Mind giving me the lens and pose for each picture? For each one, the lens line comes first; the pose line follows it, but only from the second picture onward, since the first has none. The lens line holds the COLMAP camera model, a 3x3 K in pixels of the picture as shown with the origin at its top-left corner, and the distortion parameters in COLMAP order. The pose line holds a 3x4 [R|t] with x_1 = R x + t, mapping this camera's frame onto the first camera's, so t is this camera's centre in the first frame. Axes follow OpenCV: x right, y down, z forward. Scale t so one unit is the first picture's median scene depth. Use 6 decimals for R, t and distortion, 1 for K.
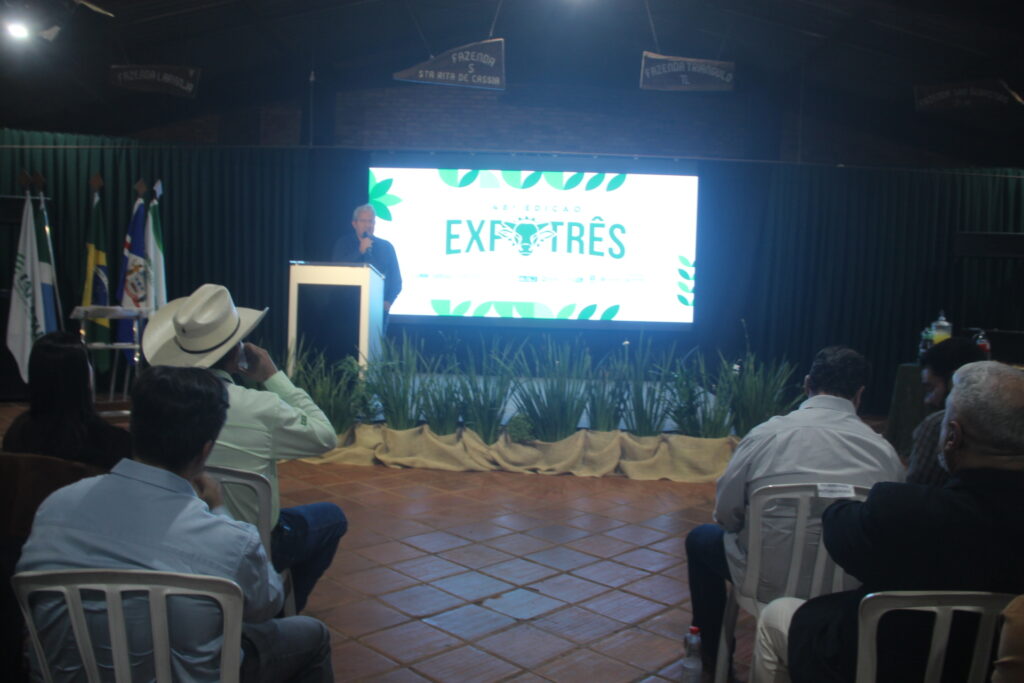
lens RADIAL K [[857.9, 0, 519.6], [0, 857.9, 339.3], [0, 0, 1]] dist [-0.180302, 0.138821]
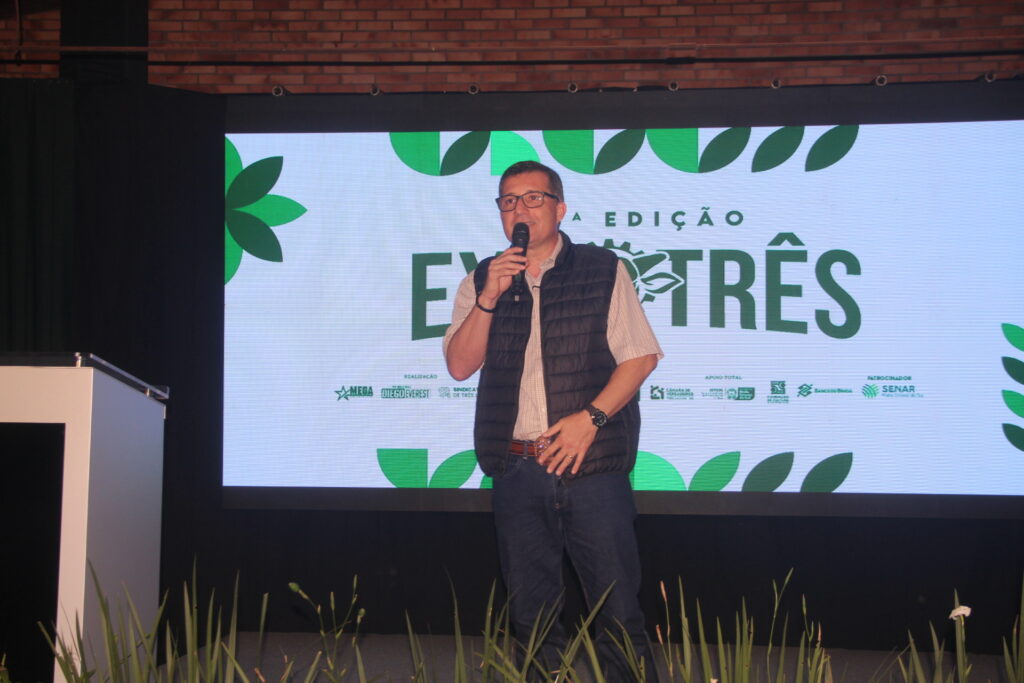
lens RADIAL K [[1461.9, 0, 512.0], [0, 1461.9, 341.5], [0, 0, 1]] dist [0.030554, 0.817462]
pose [[0.997247, -0.026842, -0.069117, 0.009043], [0.019178, 0.993829, -0.109251, -0.020838], [0.071623, 0.107625, 0.991608, 0.312509]]
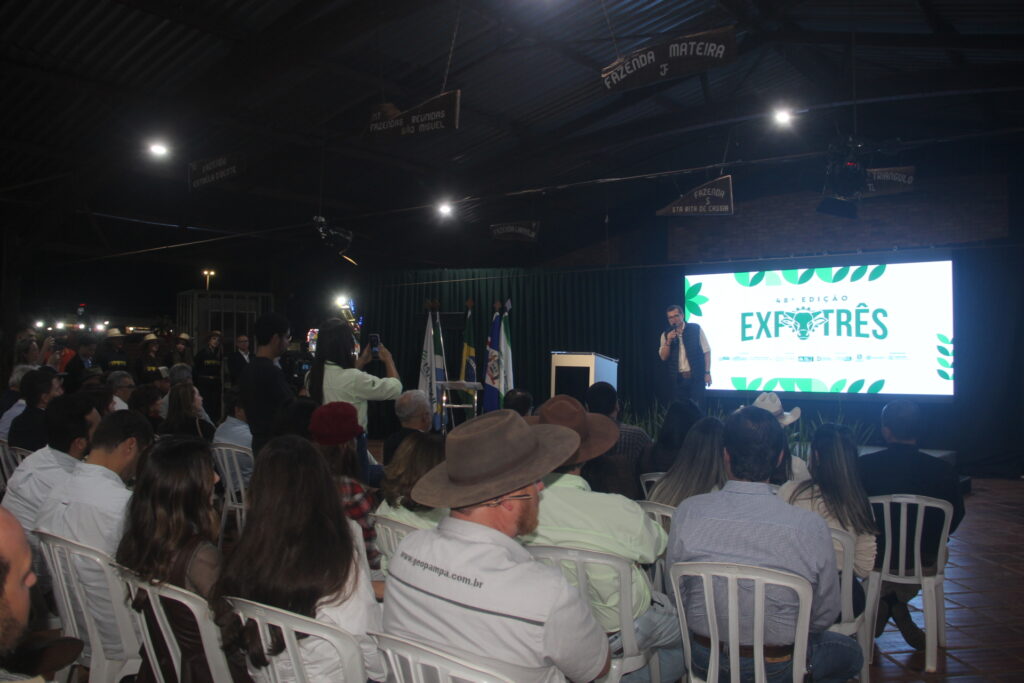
lens RADIAL K [[857.9, 0, 519.6], [0, 857.9, 339.3], [0, 0, 1]] dist [-0.180302, 0.138821]
pose [[0.790915, -0.037129, -0.610798, 0.412911], [-0.022858, 0.995668, -0.090123, 0.016914], [0.611499, 0.085241, 0.786640, -0.166909]]
